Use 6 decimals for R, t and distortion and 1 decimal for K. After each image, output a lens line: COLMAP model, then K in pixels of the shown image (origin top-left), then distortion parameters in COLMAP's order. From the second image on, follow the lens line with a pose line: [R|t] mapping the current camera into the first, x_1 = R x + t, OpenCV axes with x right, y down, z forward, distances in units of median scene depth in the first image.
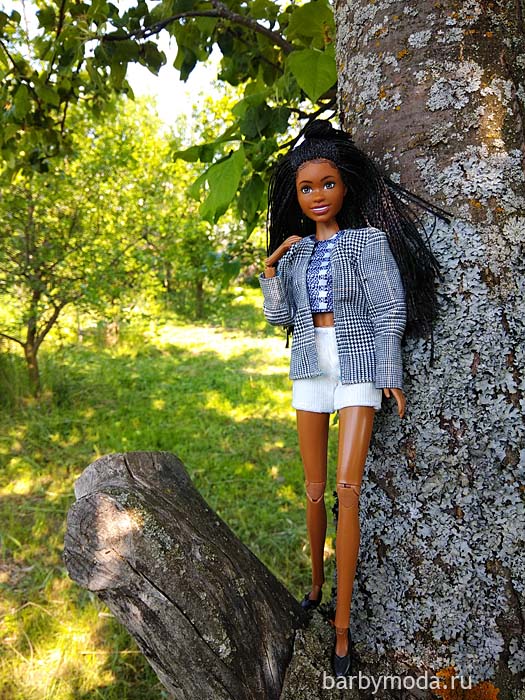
lens RADIAL K [[536.4, 0, 262.5], [0, 536.4, 350.0], [0, 0, 1]] dist [-0.006762, -0.059236]
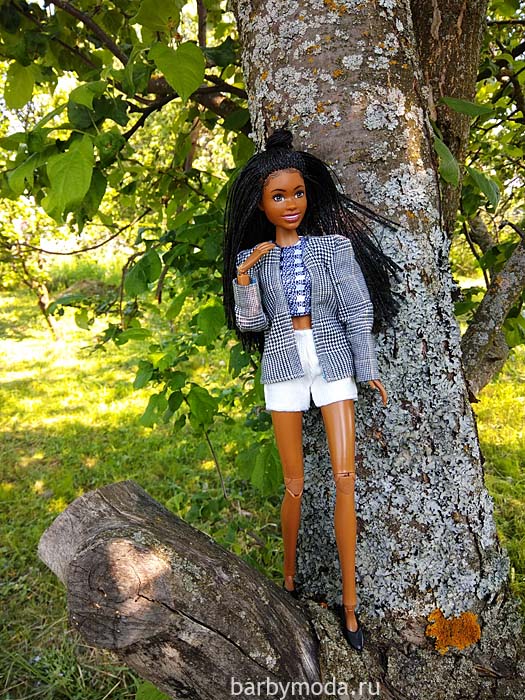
lens RADIAL K [[533.8, 0, 262.5], [0, 533.8, 350.0], [0, 0, 1]] dist [0.041789, -0.139584]
pose [[0.890236, -0.093303, 0.445840, -0.438975], [0.087872, 0.995589, 0.032892, -0.045801], [-0.446943, 0.009895, 0.894508, 0.100145]]
